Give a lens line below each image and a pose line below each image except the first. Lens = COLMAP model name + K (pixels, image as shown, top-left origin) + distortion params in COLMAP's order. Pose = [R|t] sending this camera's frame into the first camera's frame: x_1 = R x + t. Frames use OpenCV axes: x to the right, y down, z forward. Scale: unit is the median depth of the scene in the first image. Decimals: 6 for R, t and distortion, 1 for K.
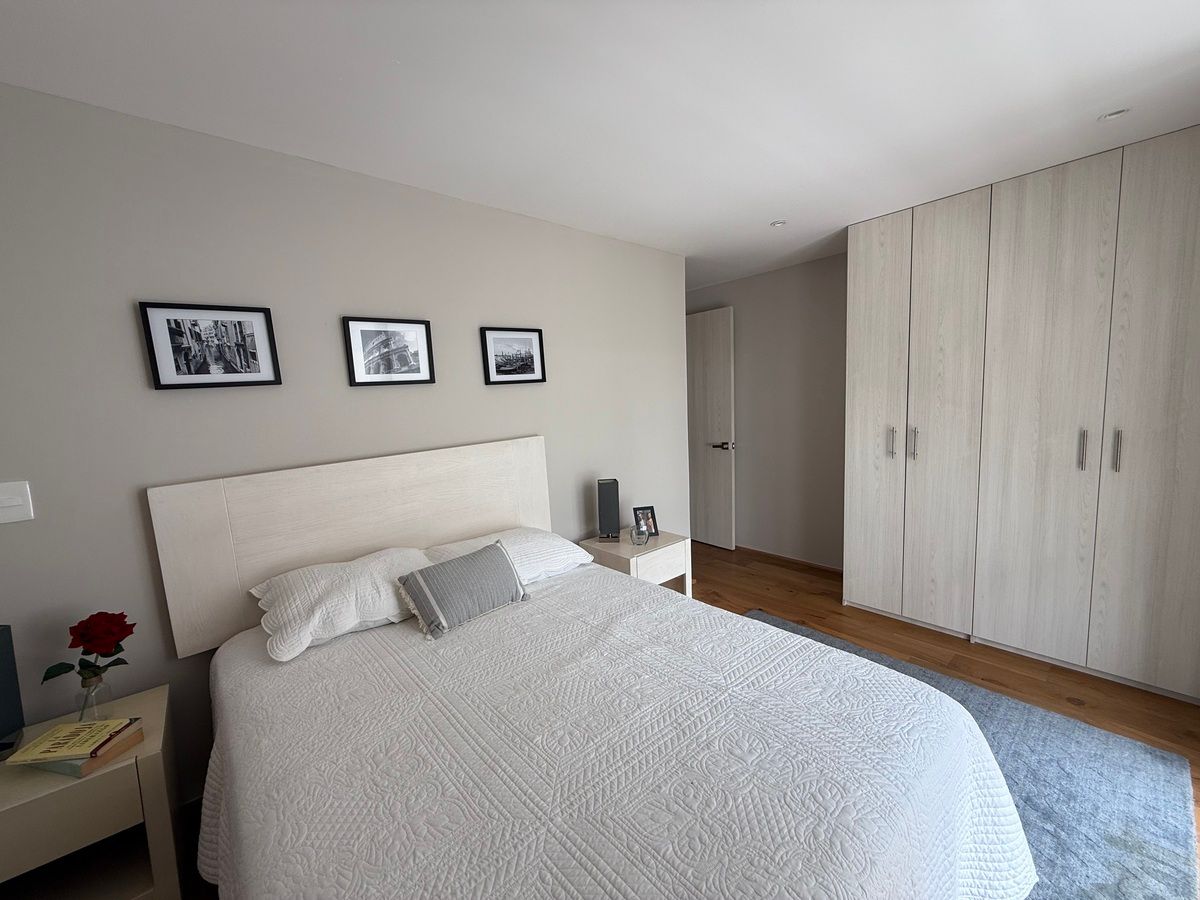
lens RADIAL K [[478.0, 0, 599.2], [0, 478.0, 447.7], [0, 0, 1]] dist [-0.001490, 0.000200]
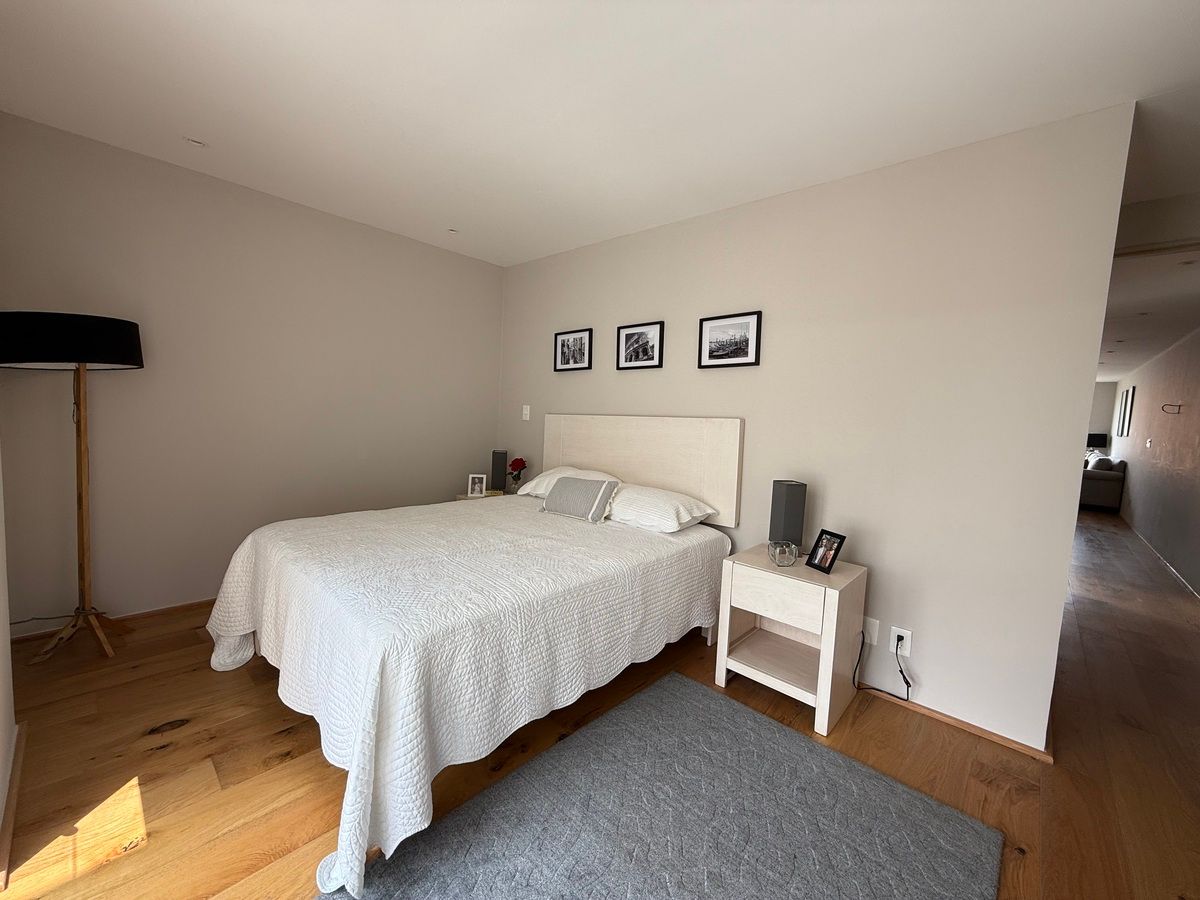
lens RADIAL K [[478.0, 0, 596.2], [0, 478.0, 452.2], [0, 0, 1]] dist [-0.001490, 0.000200]
pose [[0.102571, 0.142467, -0.984471, 0.965124], [-0.150662, 0.980498, 0.126195, -0.044078], [0.983250, 0.135378, 0.122035, 0.679871]]
